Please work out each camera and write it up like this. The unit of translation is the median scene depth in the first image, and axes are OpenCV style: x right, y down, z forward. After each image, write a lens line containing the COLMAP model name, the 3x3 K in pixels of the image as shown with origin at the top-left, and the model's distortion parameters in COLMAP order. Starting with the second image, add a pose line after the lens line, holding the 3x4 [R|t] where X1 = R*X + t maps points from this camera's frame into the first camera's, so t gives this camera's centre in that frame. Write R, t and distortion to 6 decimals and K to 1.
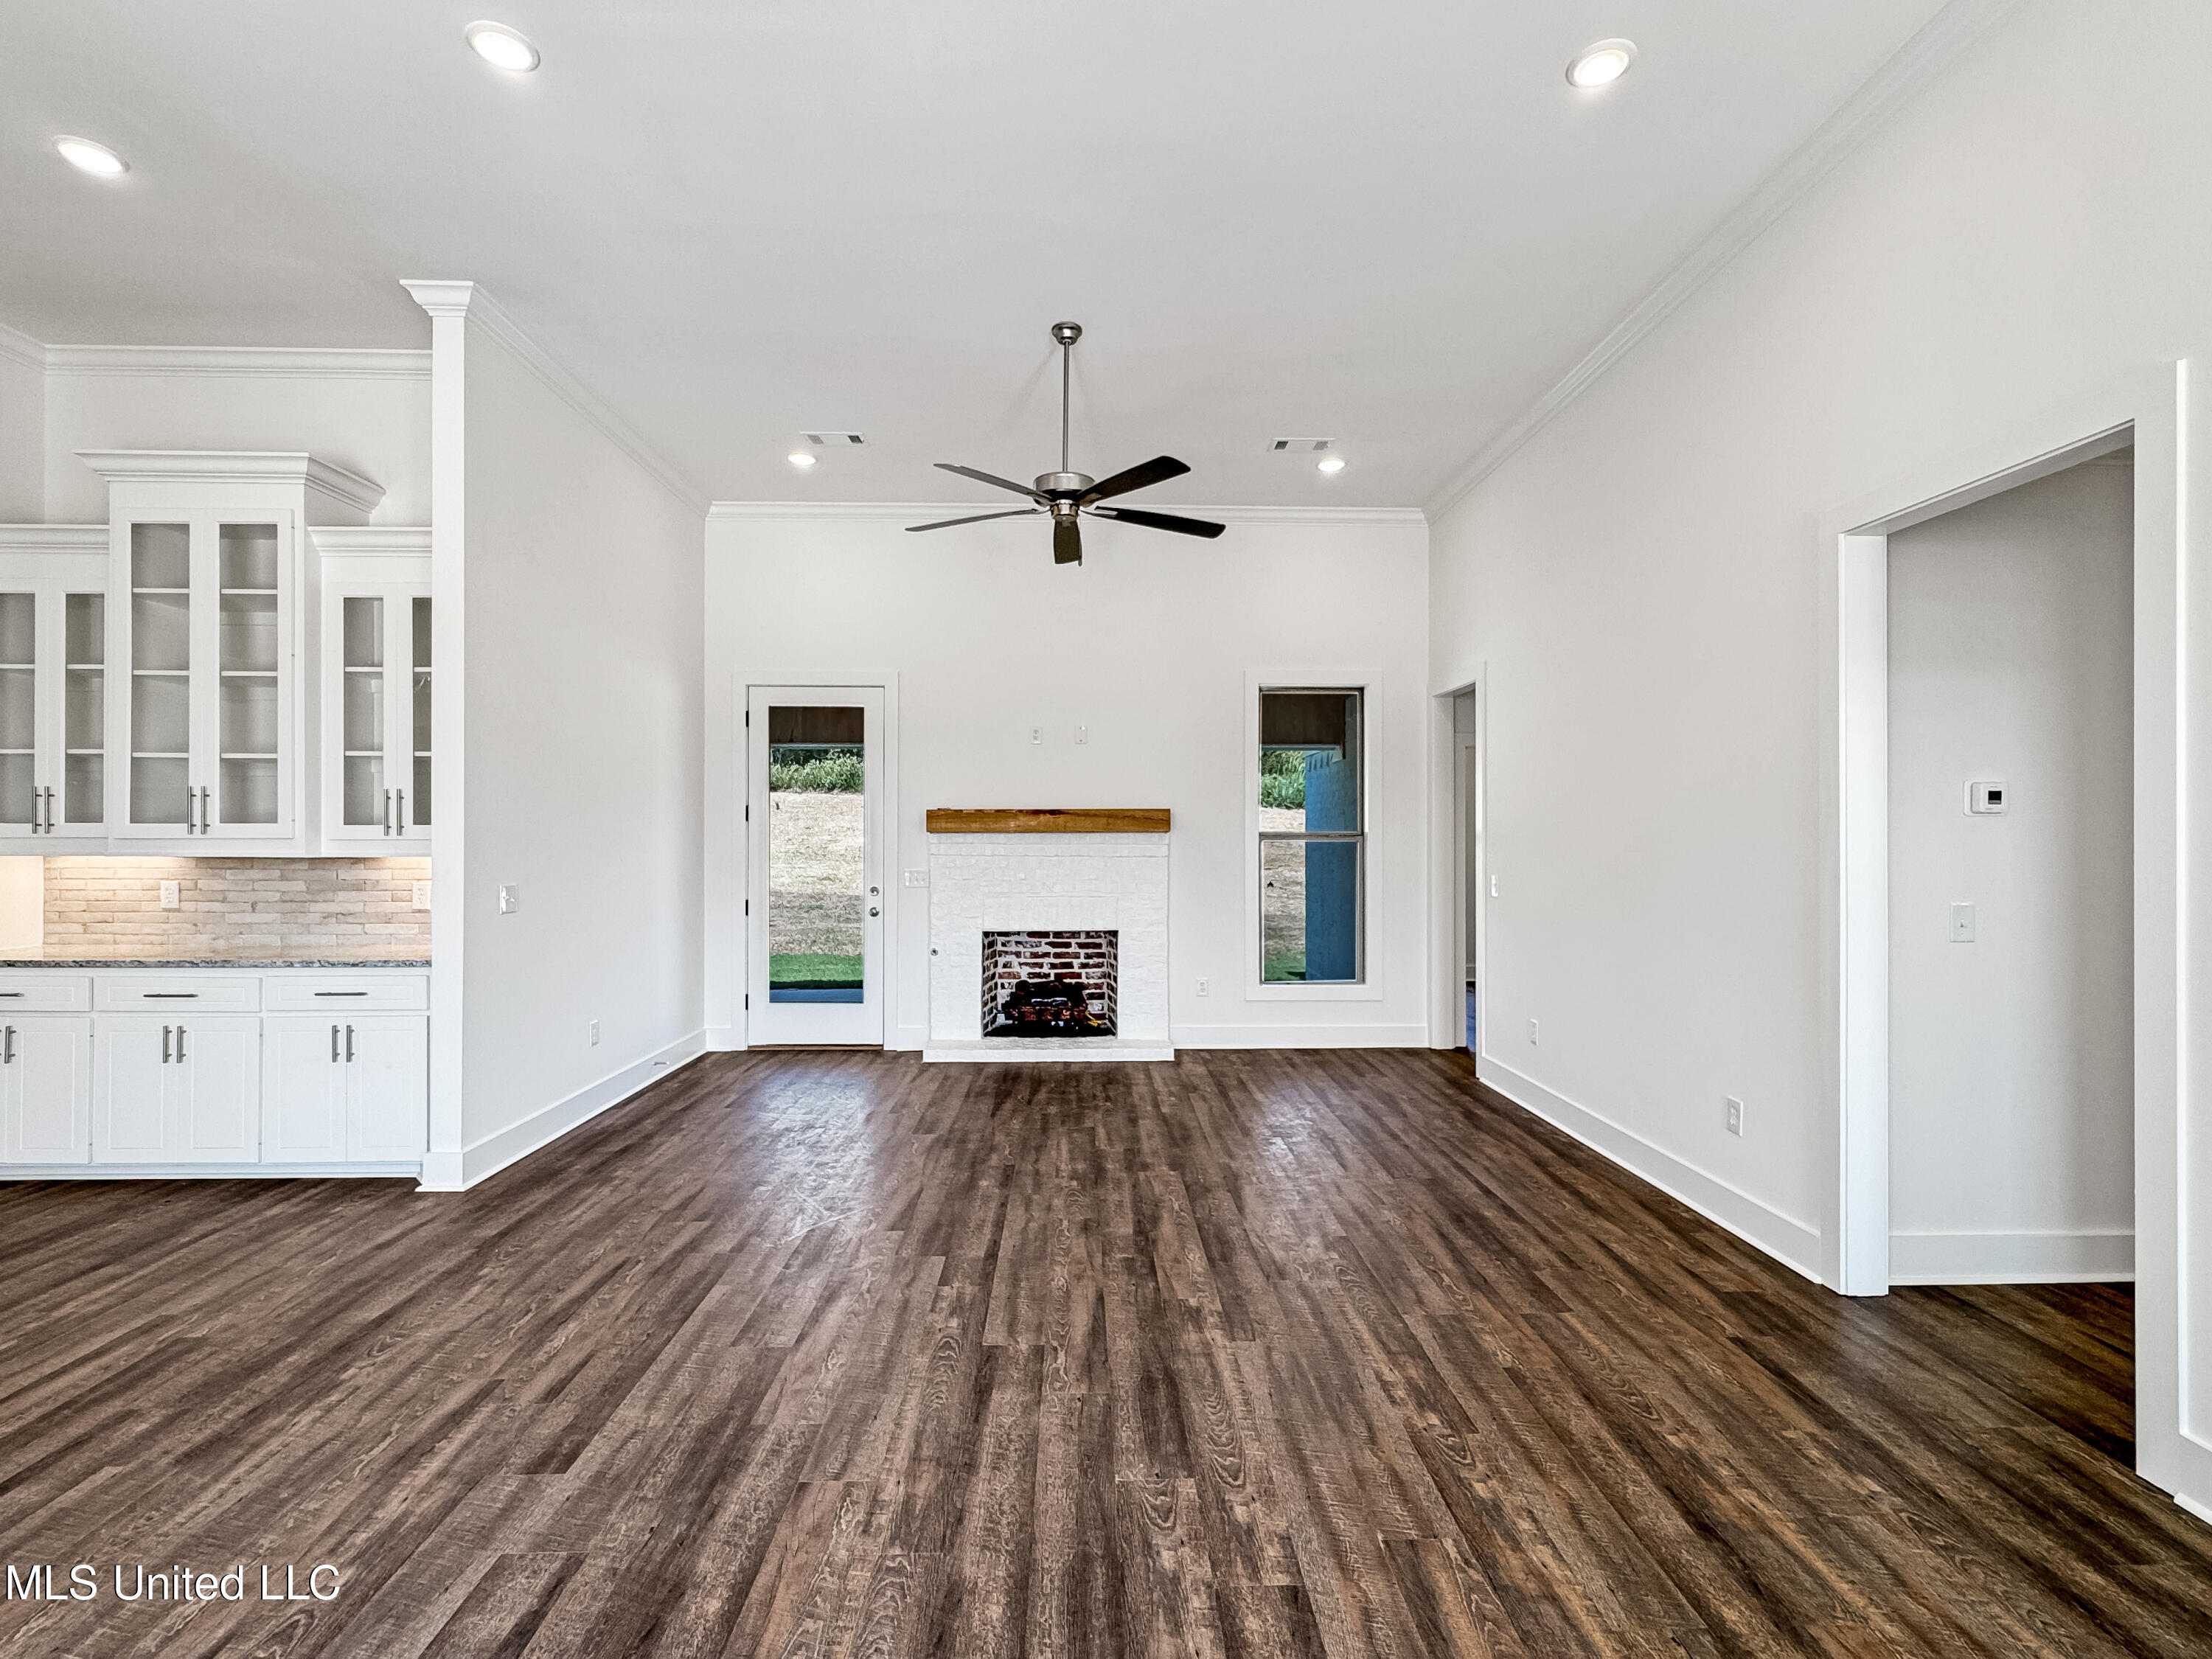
lens RADIAL K [[1032.3, 0, 1113.2], [0, 1032.3, 833.1], [0, 0, 1]] dist [-0.000919, 0.000302]
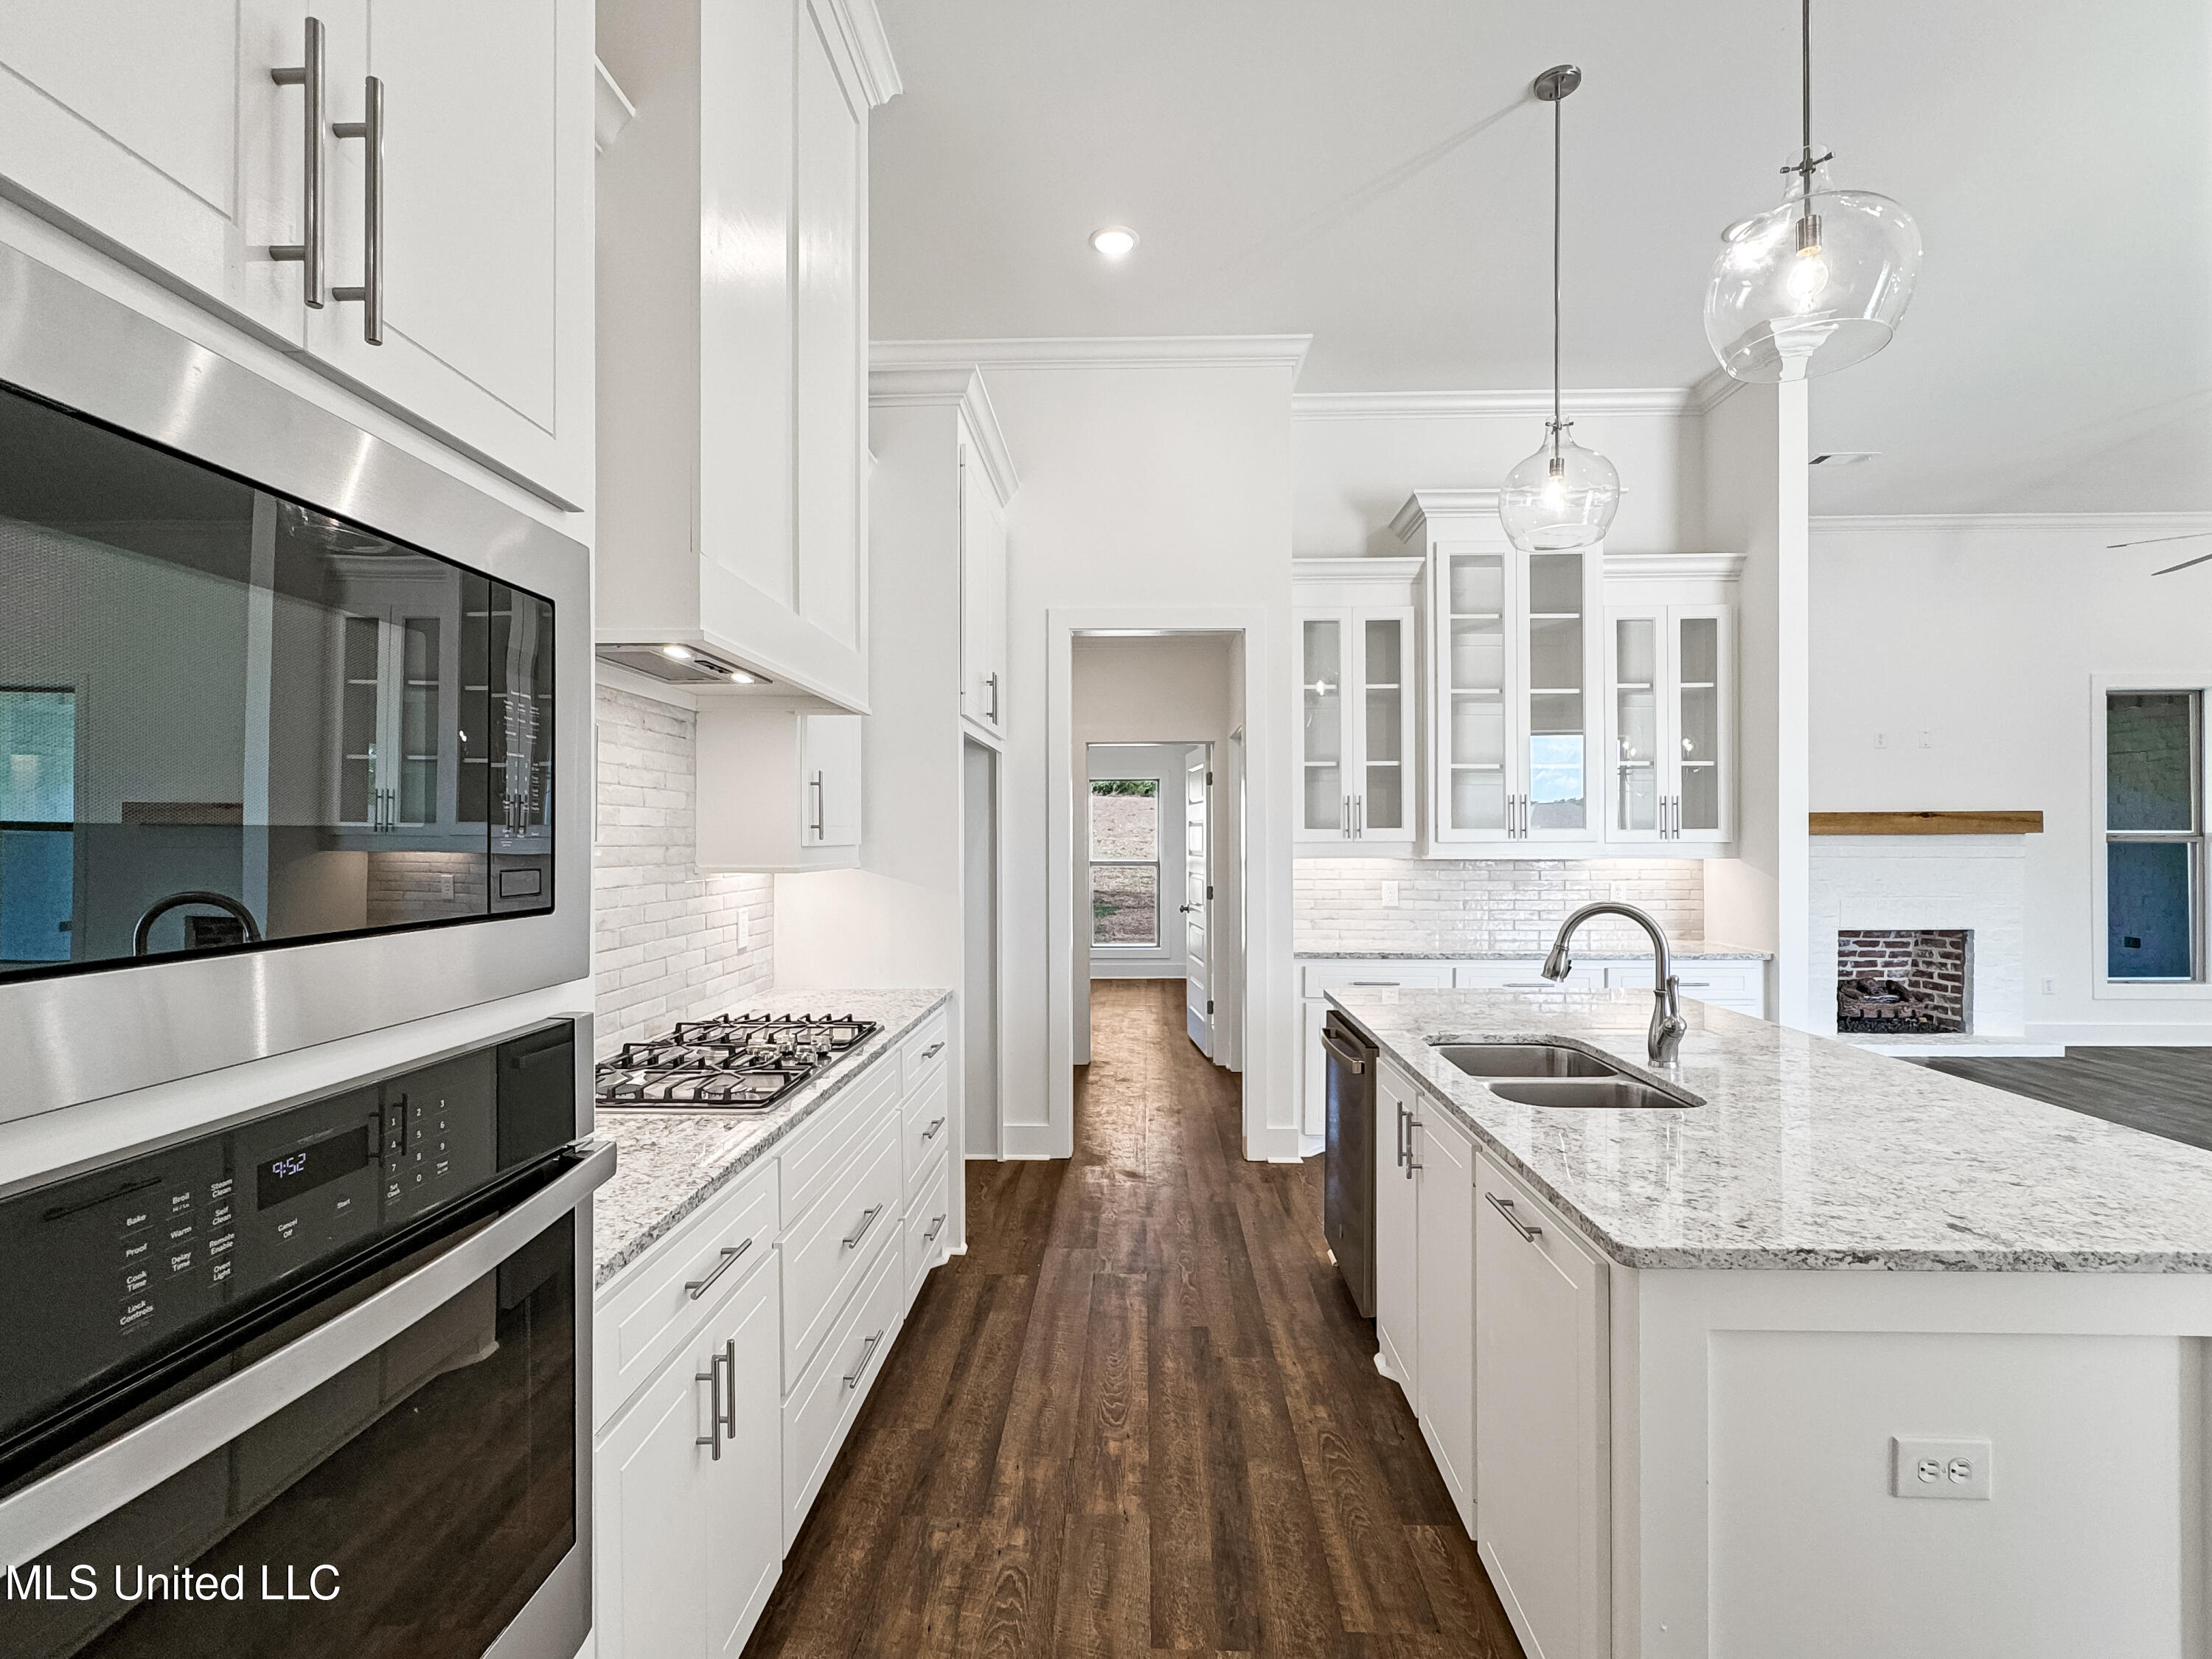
lens RADIAL K [[1032.3, 0, 1113.2], [0, 1032.3, 833.1], [0, 0, 1]] dist [-0.000919, 0.000302]
pose [[0.998323, -0.002233, -0.057851, -1.146000], [0.002200, 0.999997, -0.000644, -0.004598], [0.057853, 0.000516, 0.998325, -0.107679]]
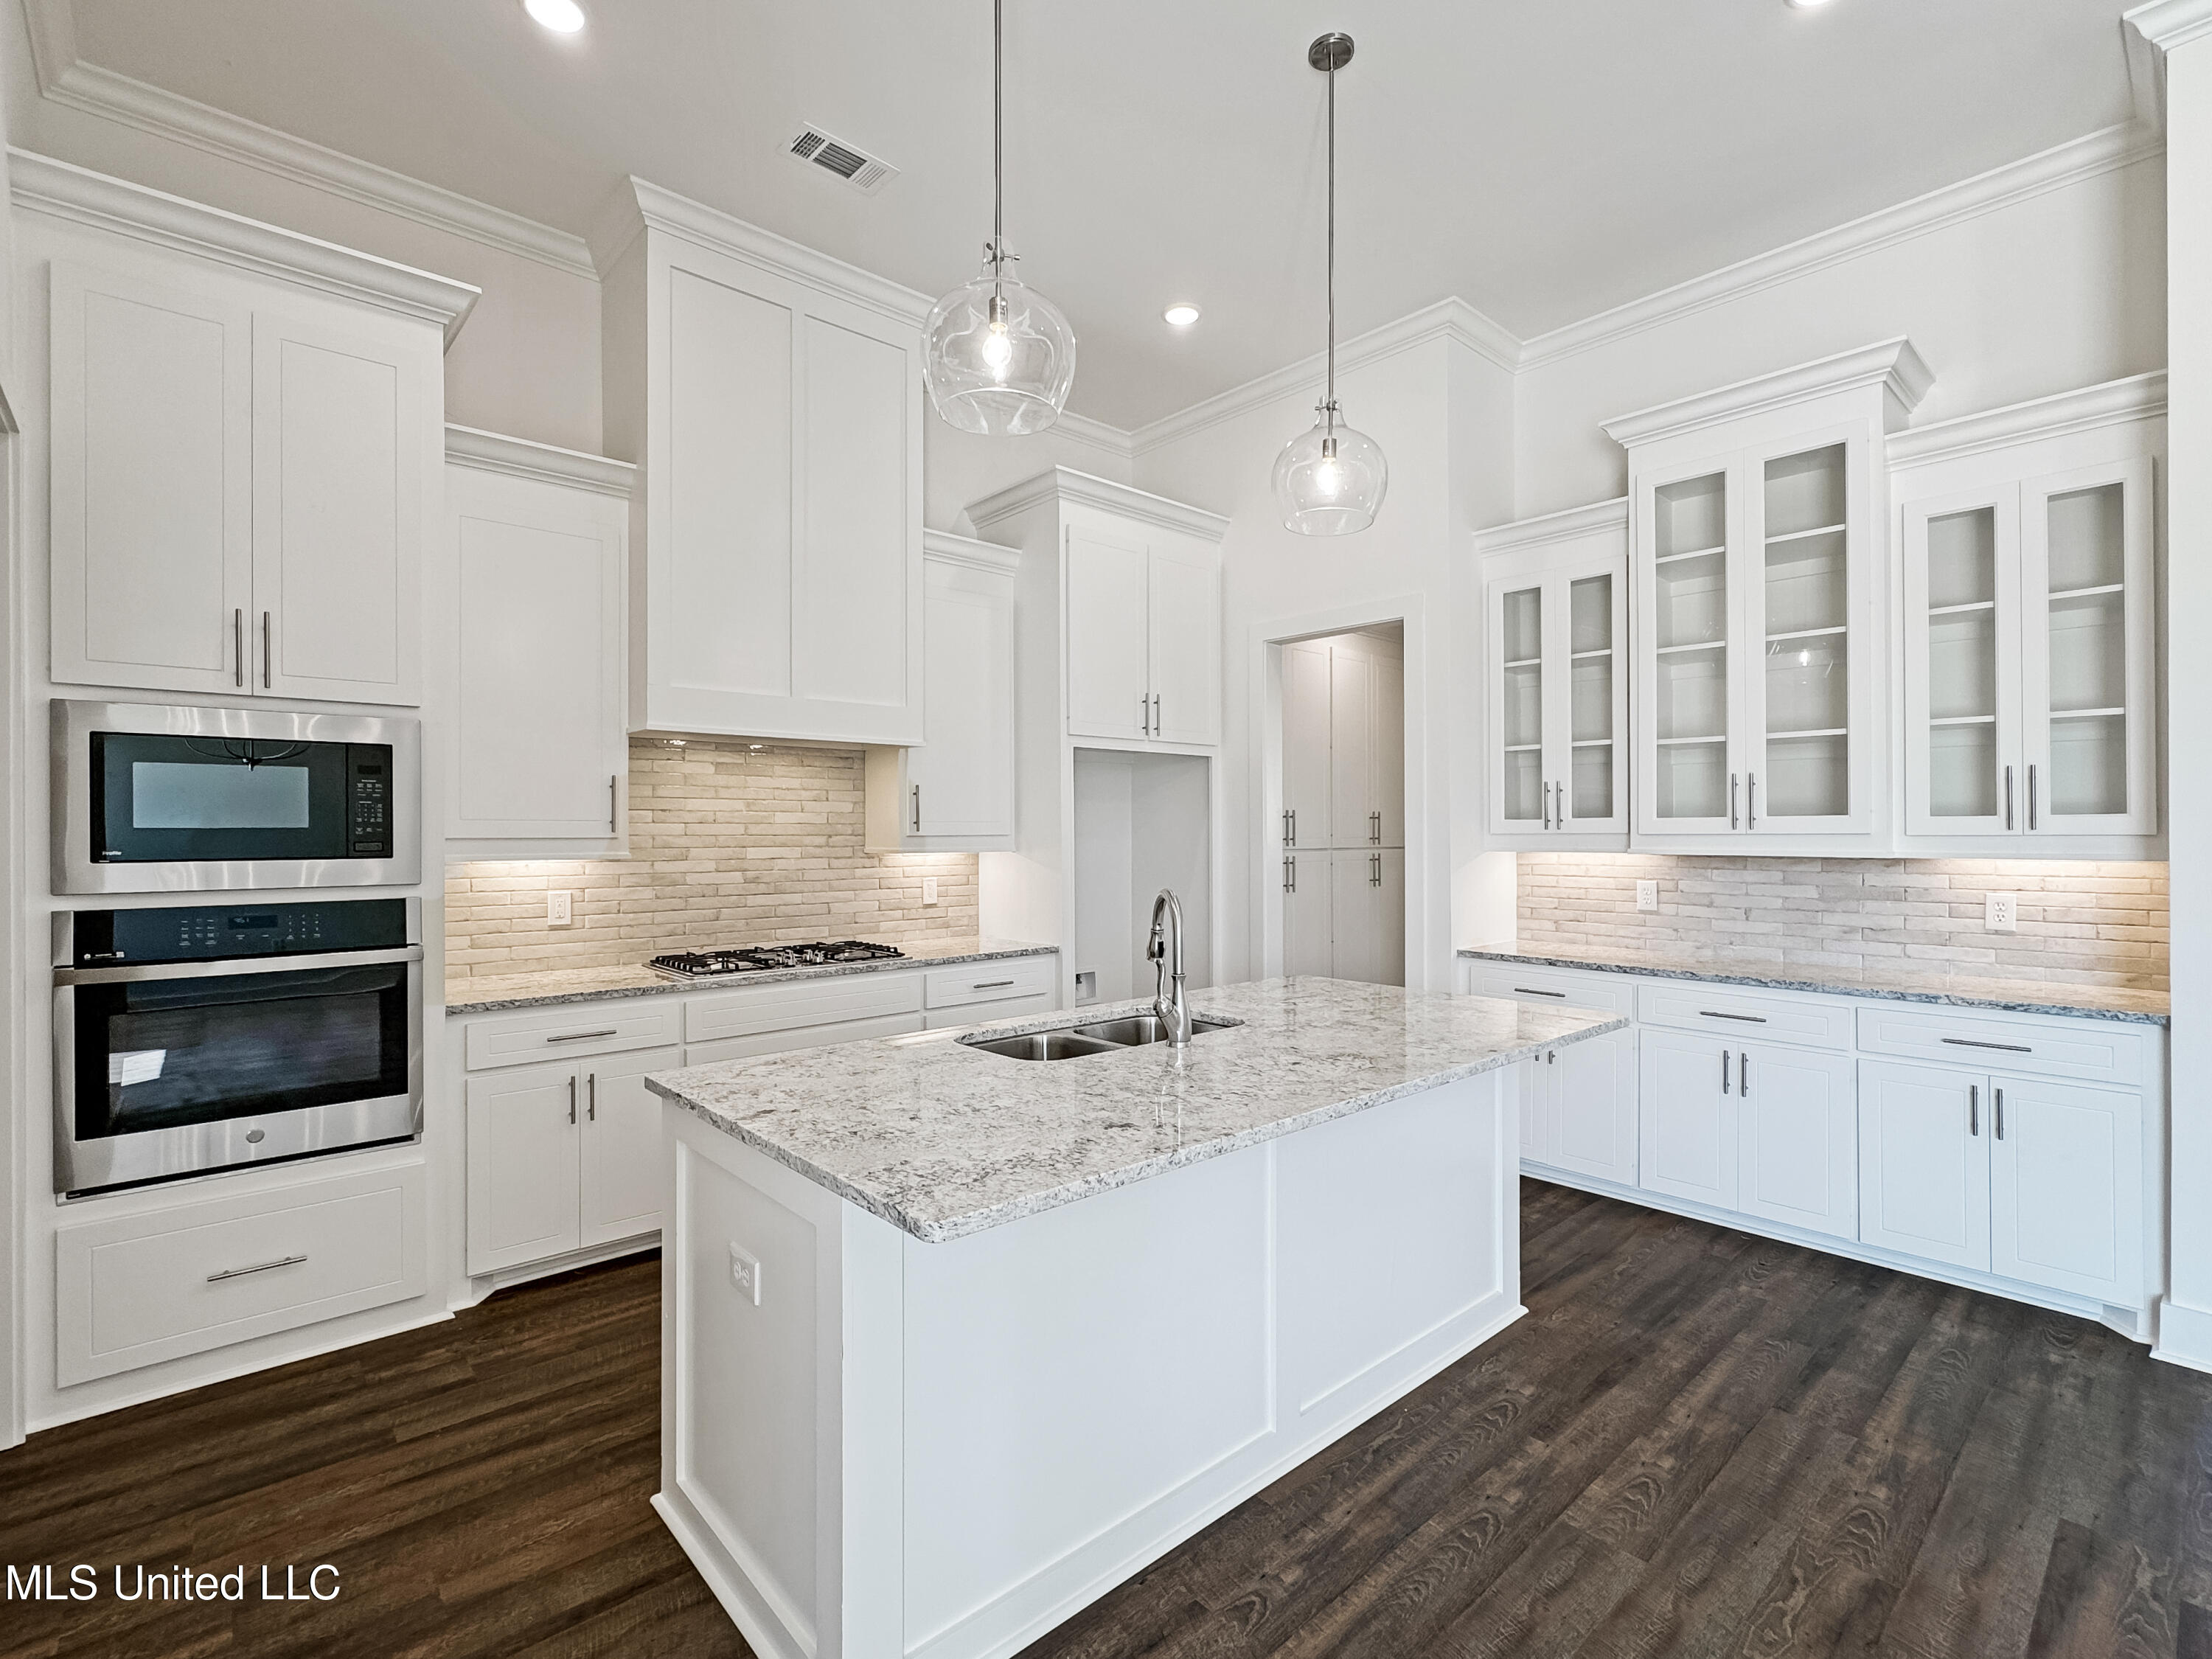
lens RADIAL K [[1025.4, 0, 1103.7], [0, 1025.4, 832.6], [0, 0, 1]] dist [-0.003351, -0.000244]
pose [[0.646714, -0.002355, -0.762729, -0.532190], [0.005888, 0.999981, 0.001906, -0.000930], [0.762710, -0.005724, 0.646715, 0.041395]]
